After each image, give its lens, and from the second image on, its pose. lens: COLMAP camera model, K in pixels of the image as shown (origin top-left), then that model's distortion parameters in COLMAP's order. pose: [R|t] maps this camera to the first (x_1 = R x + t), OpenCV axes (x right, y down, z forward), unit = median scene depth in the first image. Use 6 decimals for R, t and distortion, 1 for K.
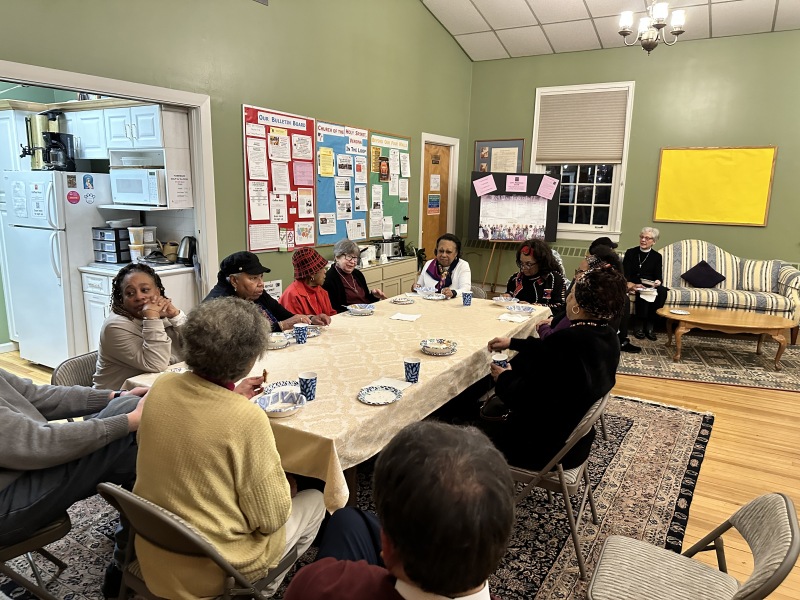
lens RADIAL K [[562.6, 0, 401.7], [0, 562.6, 299.6], [0, 0, 1]] dist [0.079857, -0.088449]
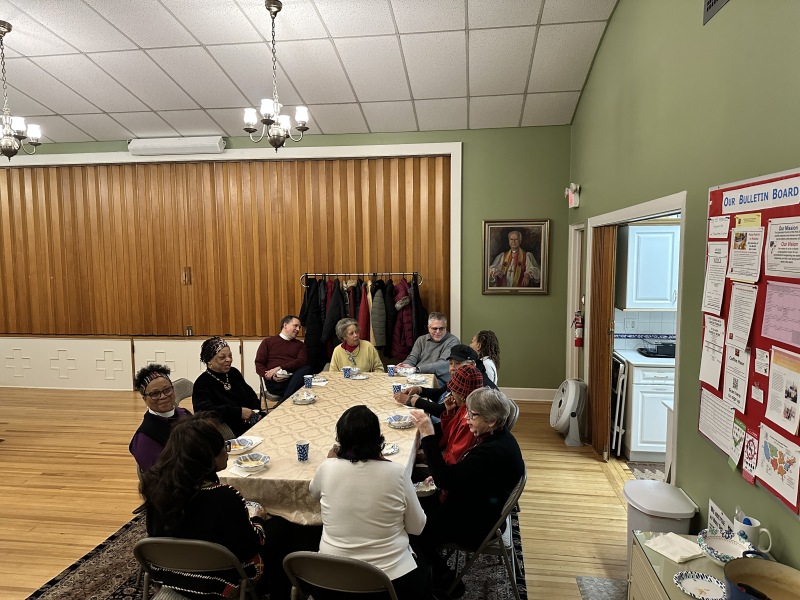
lens RADIAL K [[562.6, 0, 401.7], [0, 562.6, 299.6], [0, 0, 1]] dist [0.079857, -0.088449]
pose [[-0.921679, 0.019672, -0.387454, 0.257915], [-0.090488, 0.960266, 0.264010, -0.367980], [0.377253, 0.278393, -0.883277, 1.469879]]
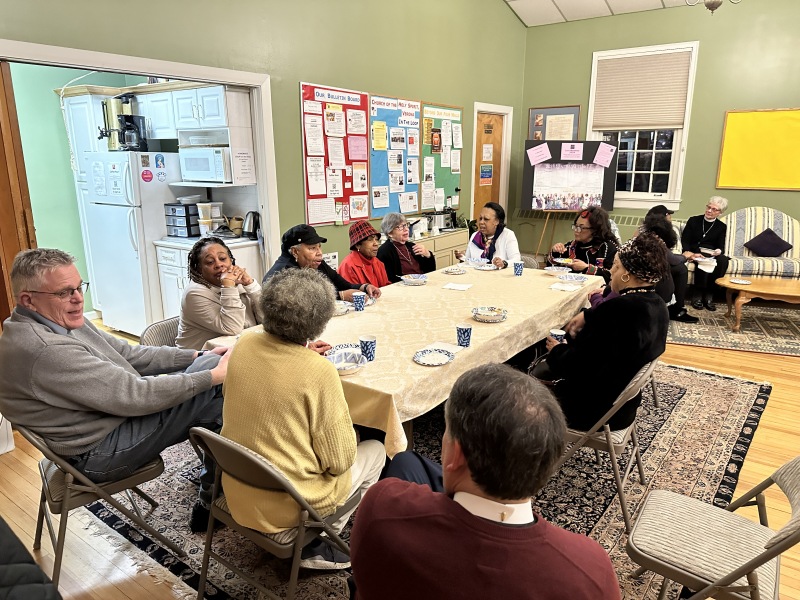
lens RADIAL K [[562.6, 0, 401.7], [0, 562.6, 299.6], [0, 0, 1]] dist [0.079857, -0.088449]
pose [[0.995877, 0.000014, -0.090719, -0.001344], [0.004364, 0.998835, 0.048061, 0.003899], [0.090614, -0.048258, 0.994716, -0.034067]]
